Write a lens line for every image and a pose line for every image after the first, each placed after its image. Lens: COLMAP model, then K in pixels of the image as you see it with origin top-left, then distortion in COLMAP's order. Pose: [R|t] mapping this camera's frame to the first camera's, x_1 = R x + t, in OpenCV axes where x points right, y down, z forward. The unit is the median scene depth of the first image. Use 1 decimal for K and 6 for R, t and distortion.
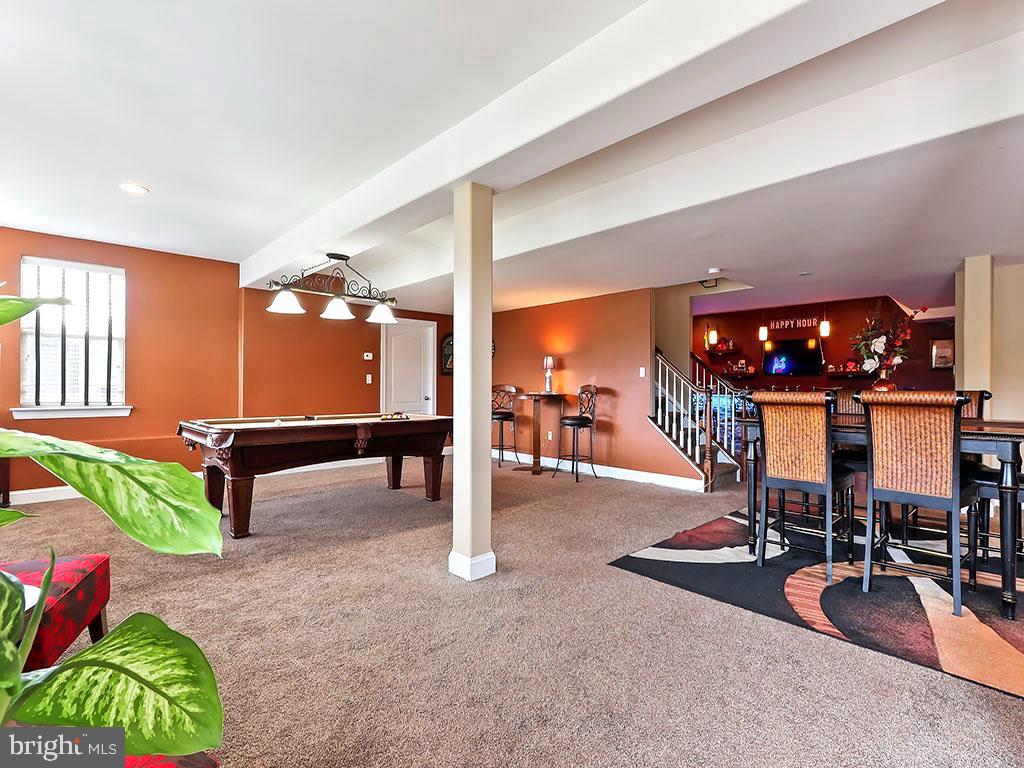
lens RADIAL K [[474.4, 0, 505.4], [0, 474.4, 387.3], [0, 0, 1]] dist [0.000988, -0.000405]
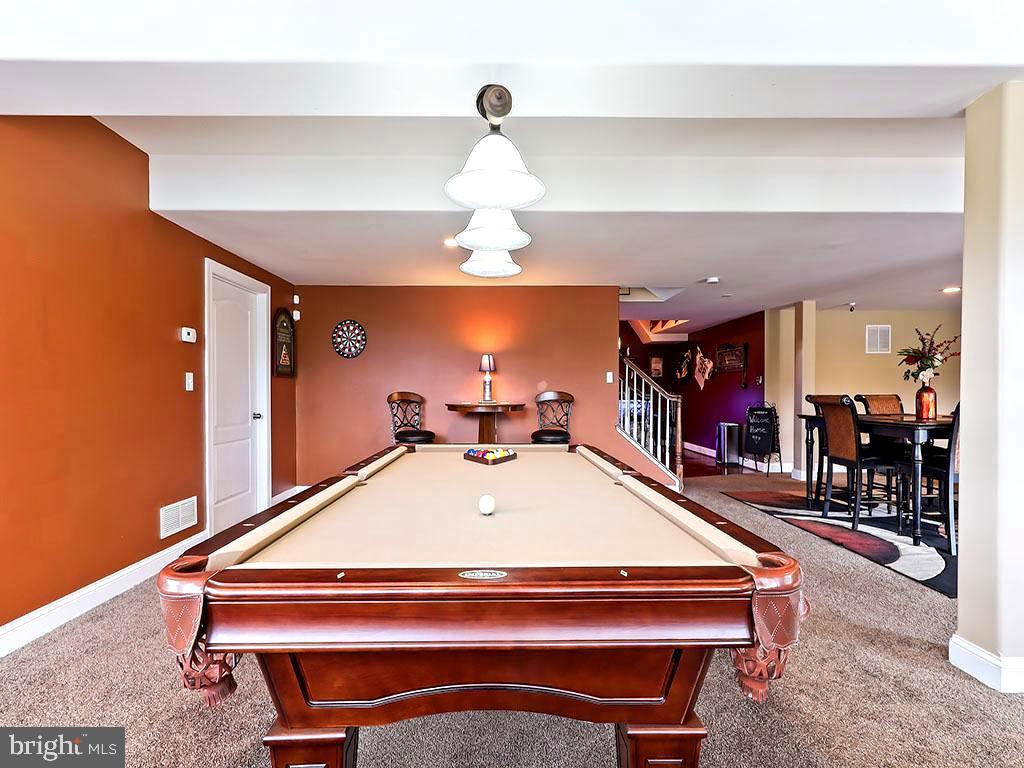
lens RADIAL K [[474.4, 0, 505.4], [0, 474.4, 387.3], [0, 0, 1]] dist [0.000988, -0.000405]
pose [[0.680076, 0.001926, 0.733139, -0.449297], [0.007670, 0.999923, -0.009742, -0.004803], [-0.733101, 0.012249, 0.680009, 0.460816]]
